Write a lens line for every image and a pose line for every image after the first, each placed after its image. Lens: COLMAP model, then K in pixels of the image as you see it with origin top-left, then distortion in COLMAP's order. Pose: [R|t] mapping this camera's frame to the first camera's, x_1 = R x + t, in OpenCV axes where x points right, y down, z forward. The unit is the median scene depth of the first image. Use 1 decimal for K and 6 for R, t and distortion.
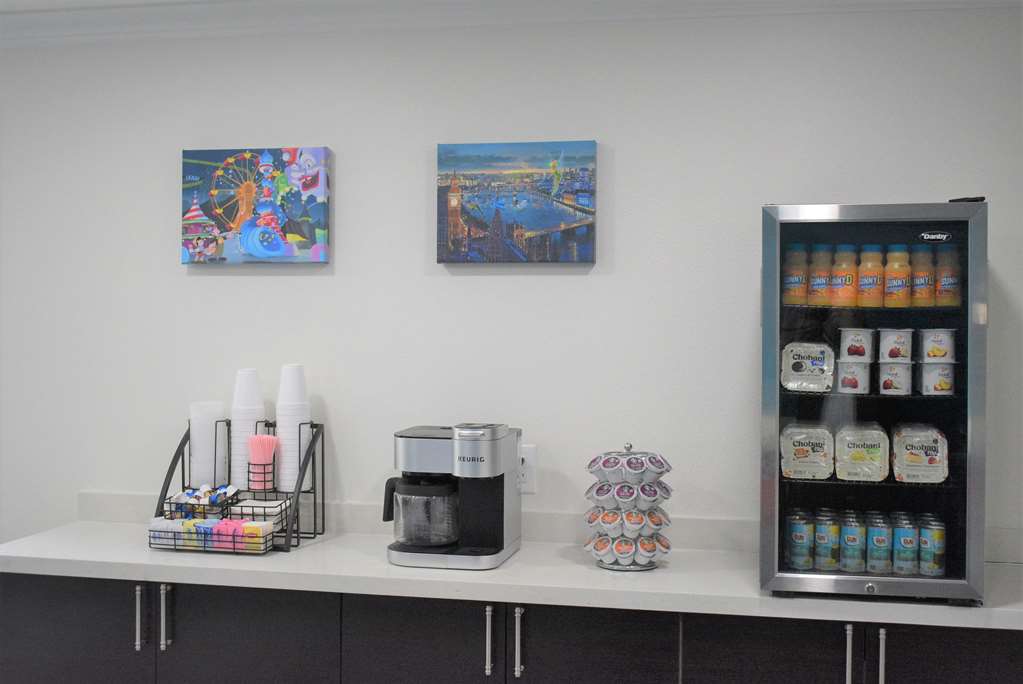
lens RADIAL K [[1350.5, 0, 511.6], [0, 1350.5, 333.9], [0, 0, 1]] dist [-0.061545, 0.000000]
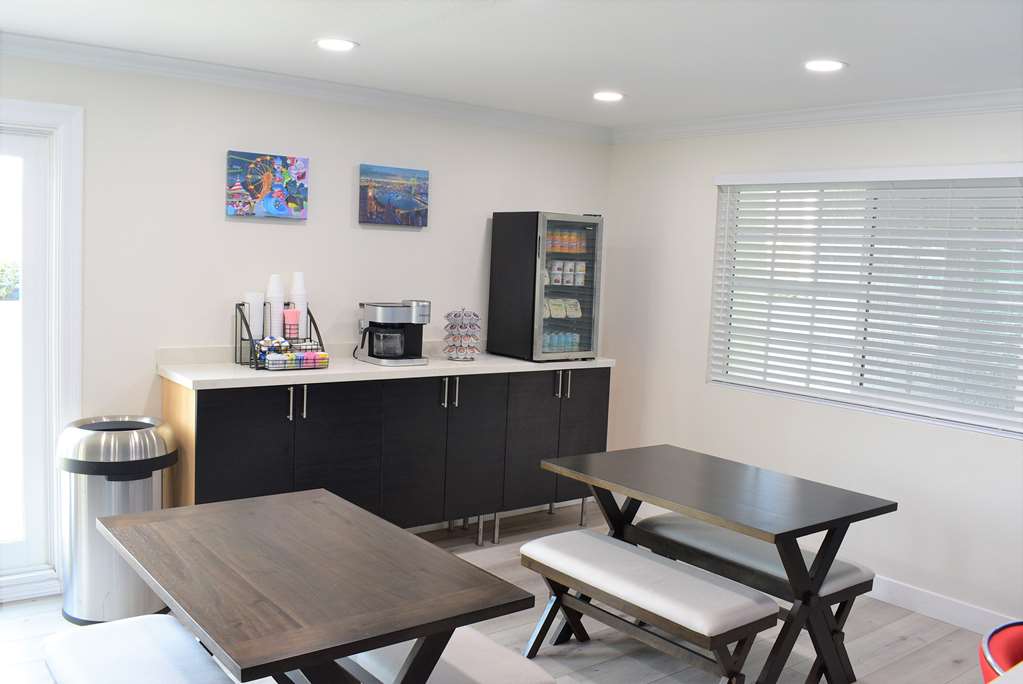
lens RADIAL K [[902.3, 0, 510.0], [0, 902.3, 347.2], [0, 0, 1]] dist [-0.010532, -0.005471]
pose [[0.640029, -0.062227, 0.765827, -0.980191], [-0.030985, 0.993814, 0.106648, -0.017668], [-0.767726, -0.091987, 0.634142, -0.062753]]
